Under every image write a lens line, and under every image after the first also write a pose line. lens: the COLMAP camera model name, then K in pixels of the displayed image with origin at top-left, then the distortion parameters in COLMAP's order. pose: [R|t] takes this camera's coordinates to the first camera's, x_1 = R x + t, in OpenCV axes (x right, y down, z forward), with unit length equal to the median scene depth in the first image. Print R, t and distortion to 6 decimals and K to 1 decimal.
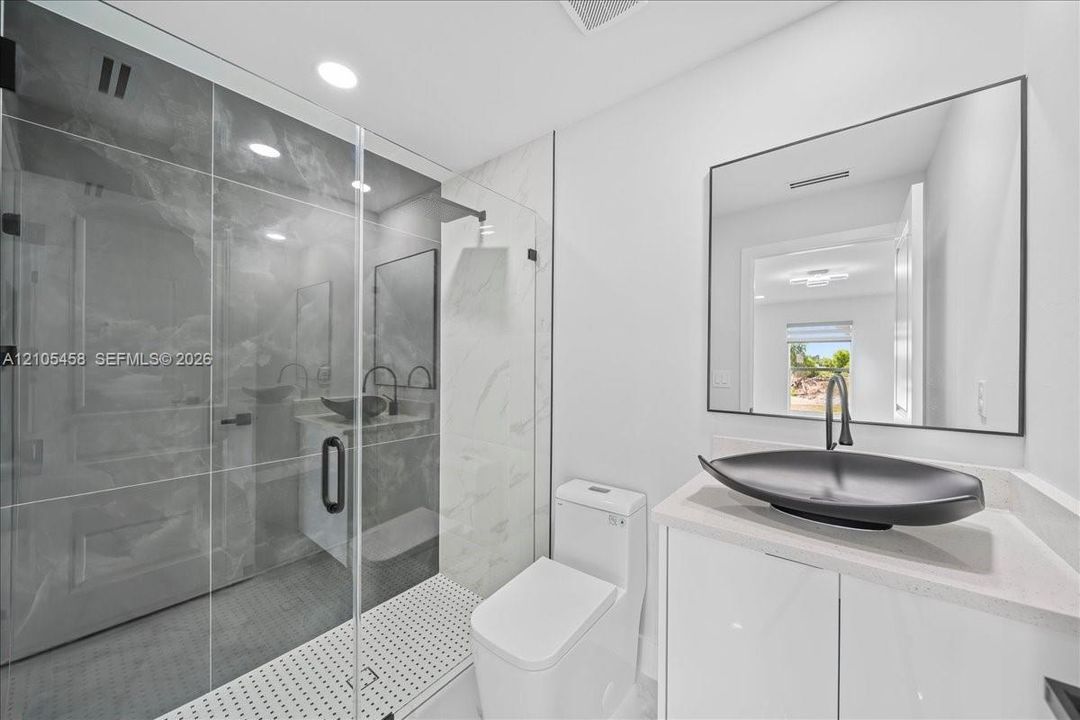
lens RADIAL K [[380.6, 0, 539.9], [0, 380.6, 366.2], [0, 0, 1]] dist [-0.002990, 0.000109]
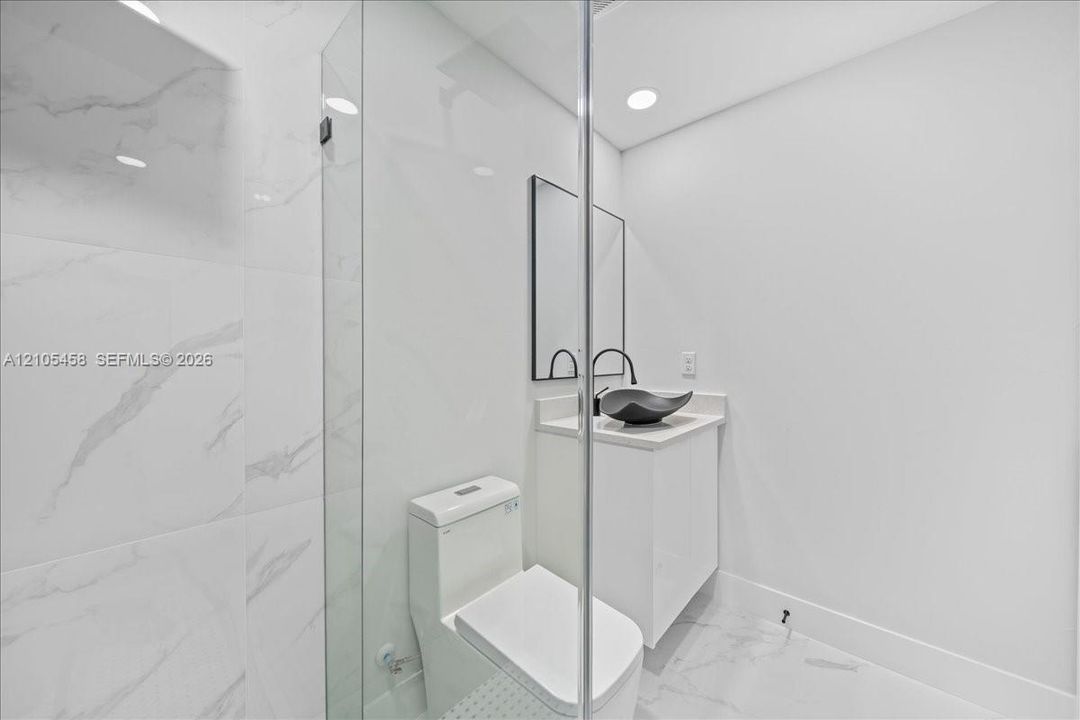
lens RADIAL K [[380.6, 0, 539.8], [0, 380.6, 355.2], [0, 0, 1]] dist [-0.002990, 0.000109]
pose [[0.051499, -0.015726, 0.998549, -0.543022], [-0.006604, 0.999849, 0.016087, 0.013239], [-0.998651, -0.007423, 0.051388, 0.663572]]
